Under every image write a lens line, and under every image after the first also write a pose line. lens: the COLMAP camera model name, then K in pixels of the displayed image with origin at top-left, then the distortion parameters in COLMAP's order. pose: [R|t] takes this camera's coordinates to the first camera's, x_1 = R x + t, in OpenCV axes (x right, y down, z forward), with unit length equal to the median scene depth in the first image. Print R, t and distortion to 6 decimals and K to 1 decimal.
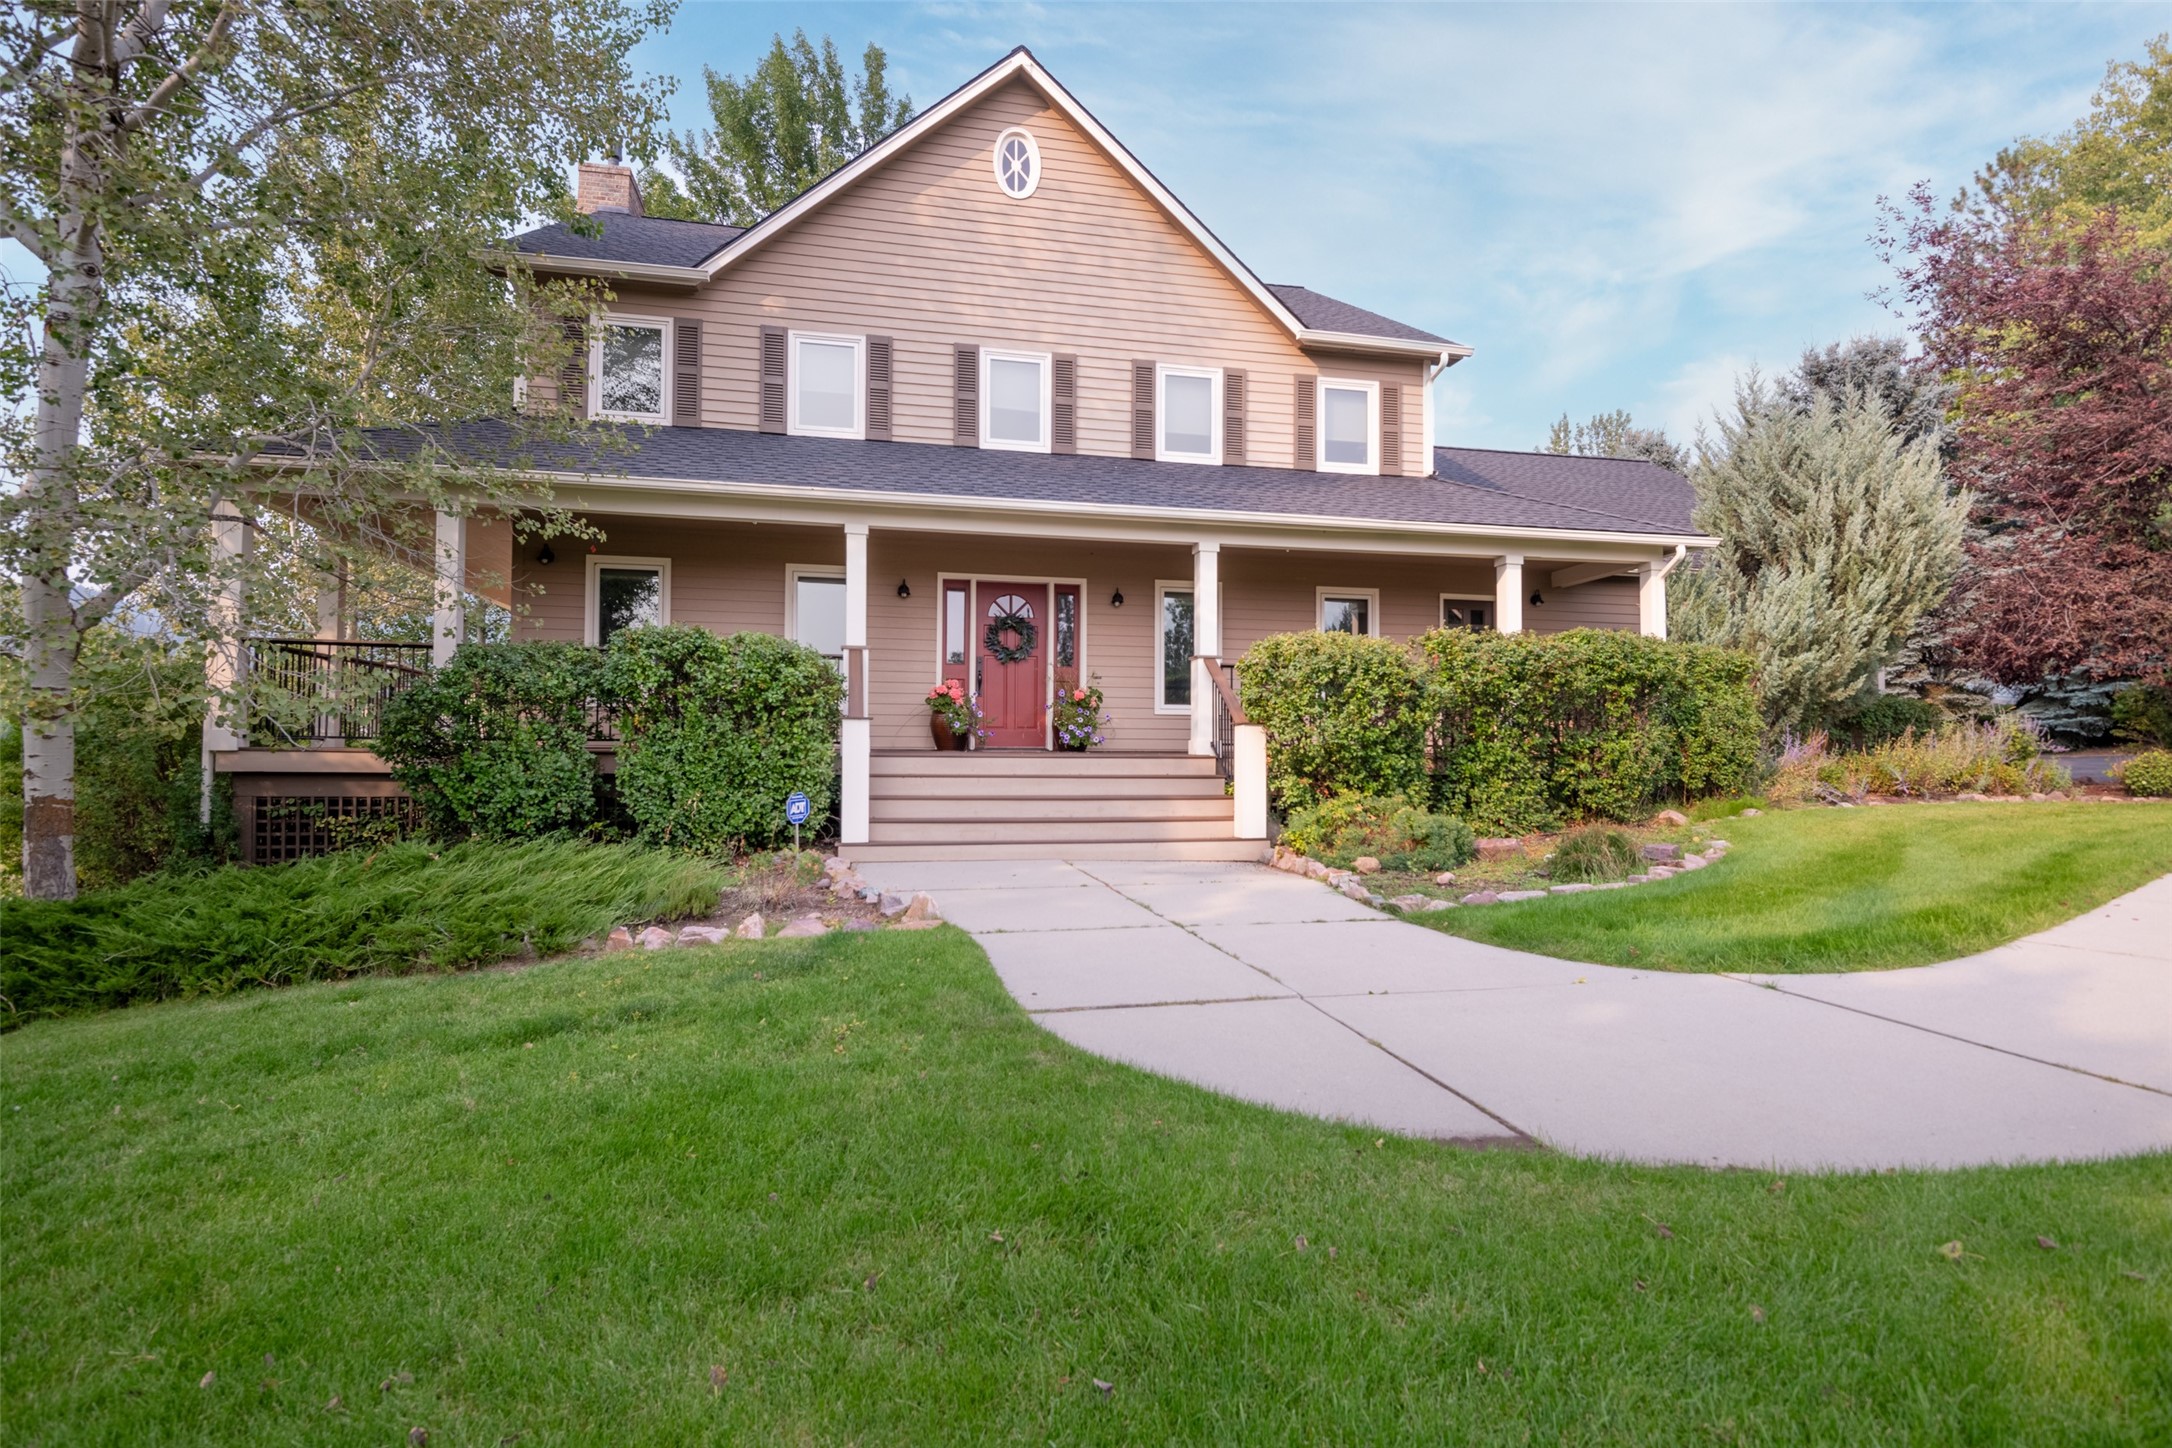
lens RADIAL K [[1111.0, 0, 1086.0], [0, 1111.0, 724.0], [0, 0, 1]] dist [0.027066, -0.041706]
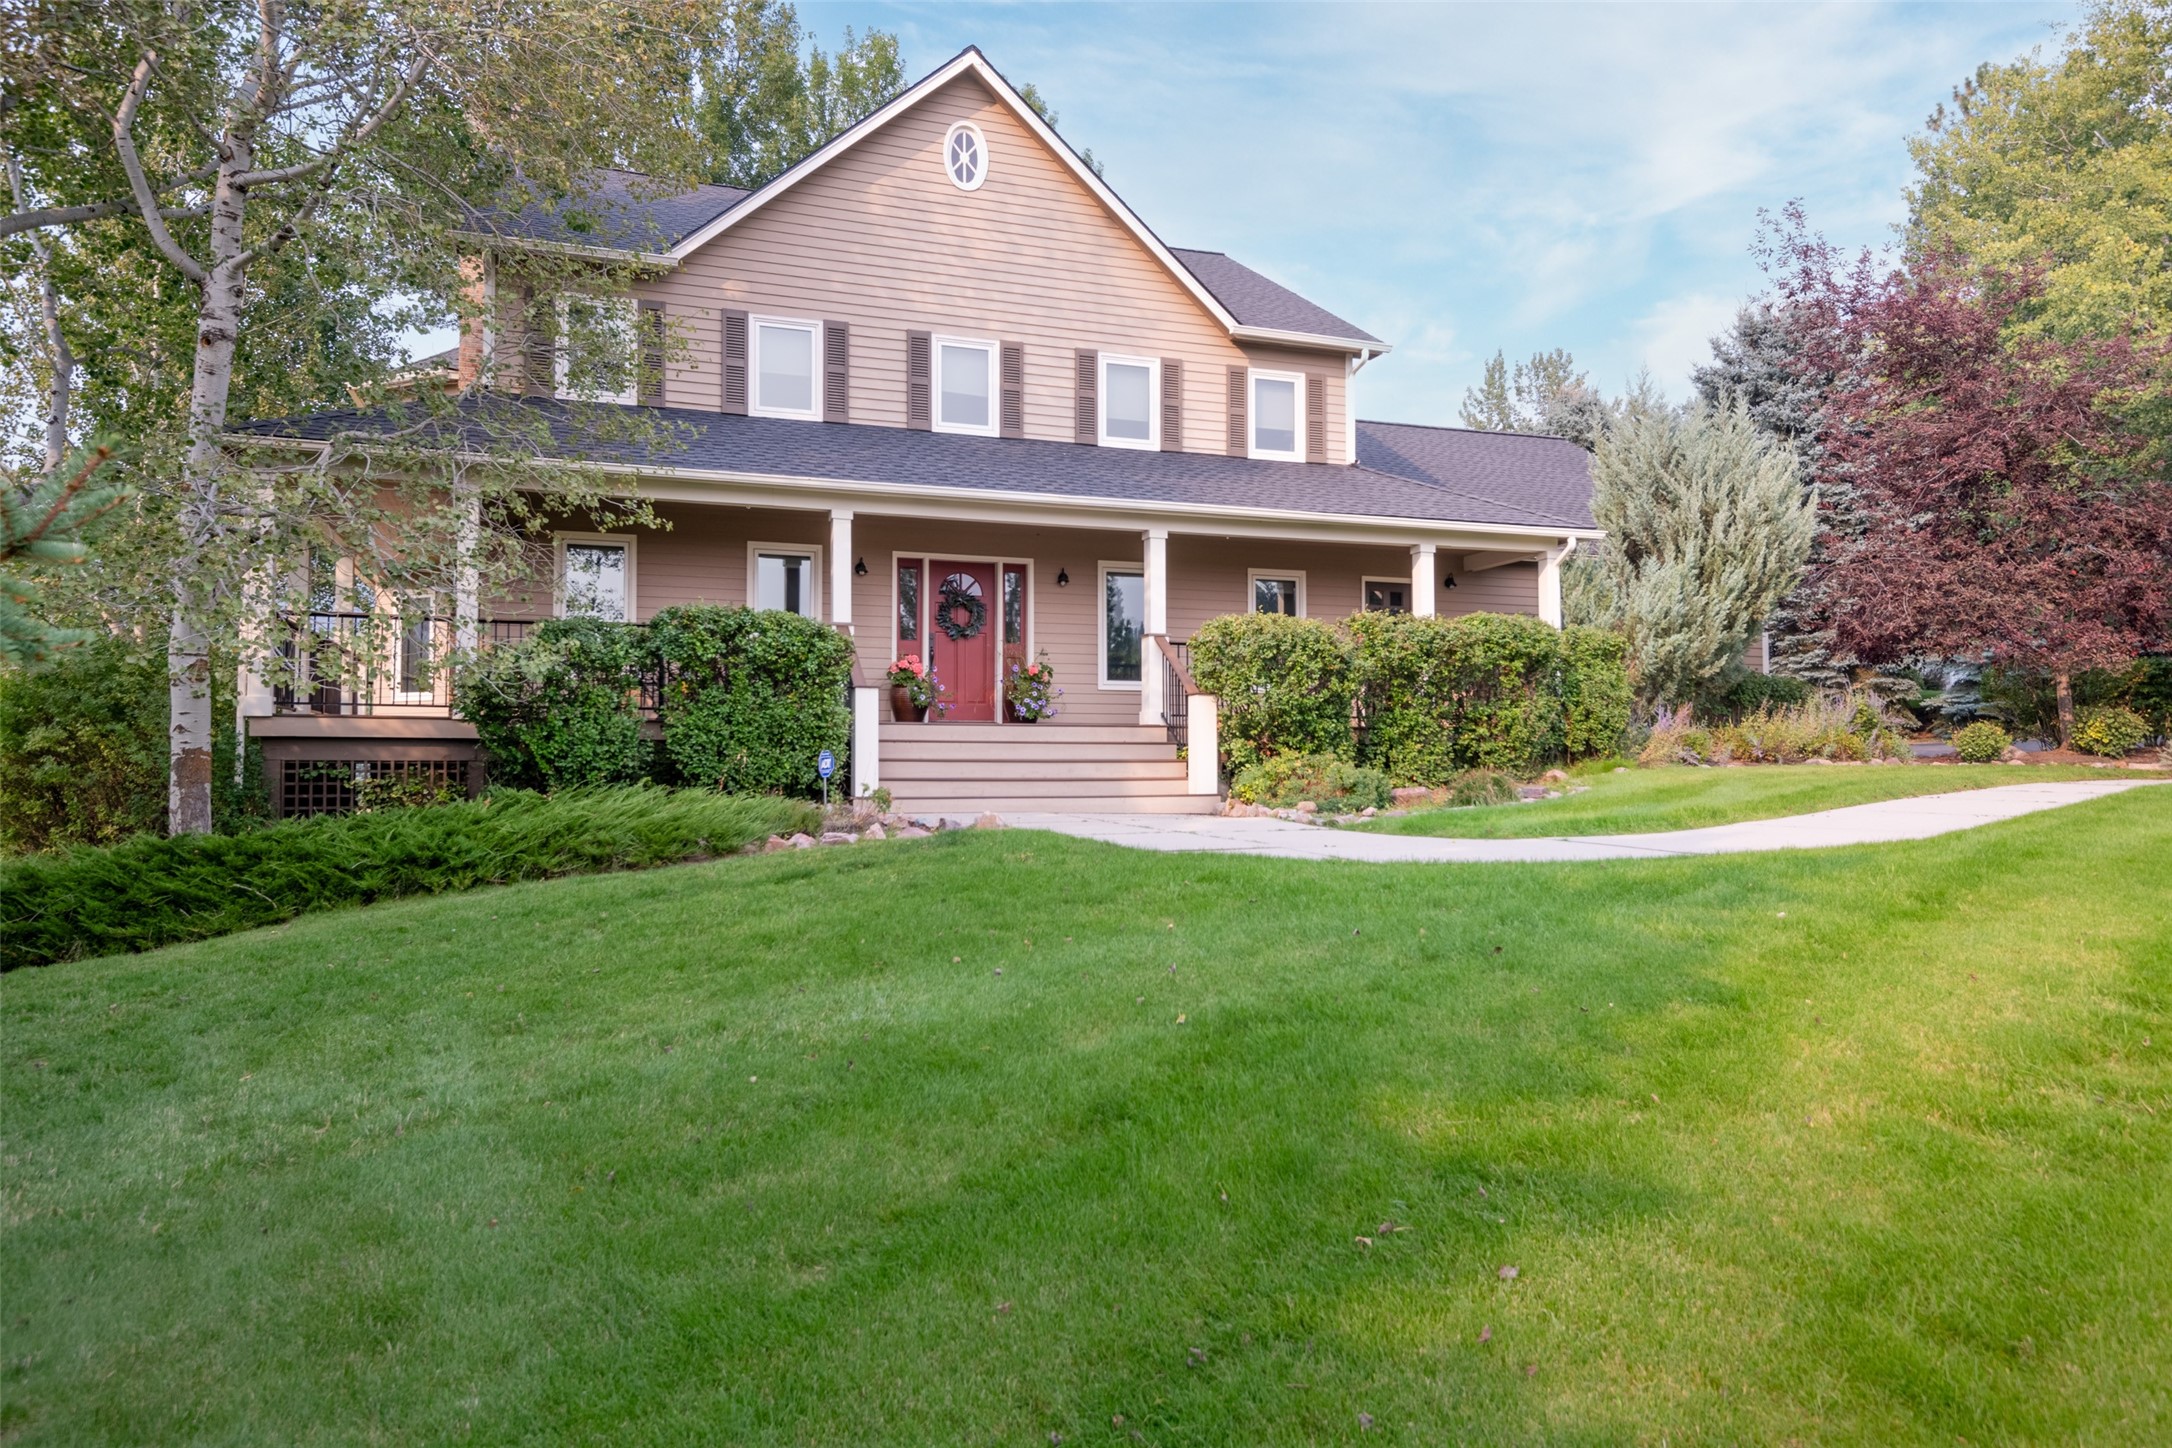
lens RADIAL K [[1565.5, 0, 1086.0], [0, 1565.5, 724.0], [0, 0, 1]] dist [0.029293, 0.000204]
pose [[0.990541, -0.001464, 0.137209, -0.161217], [0.001916, 0.999993, -0.003159, 0.030008], [-0.137203, 0.003392, 0.990537, -0.482824]]
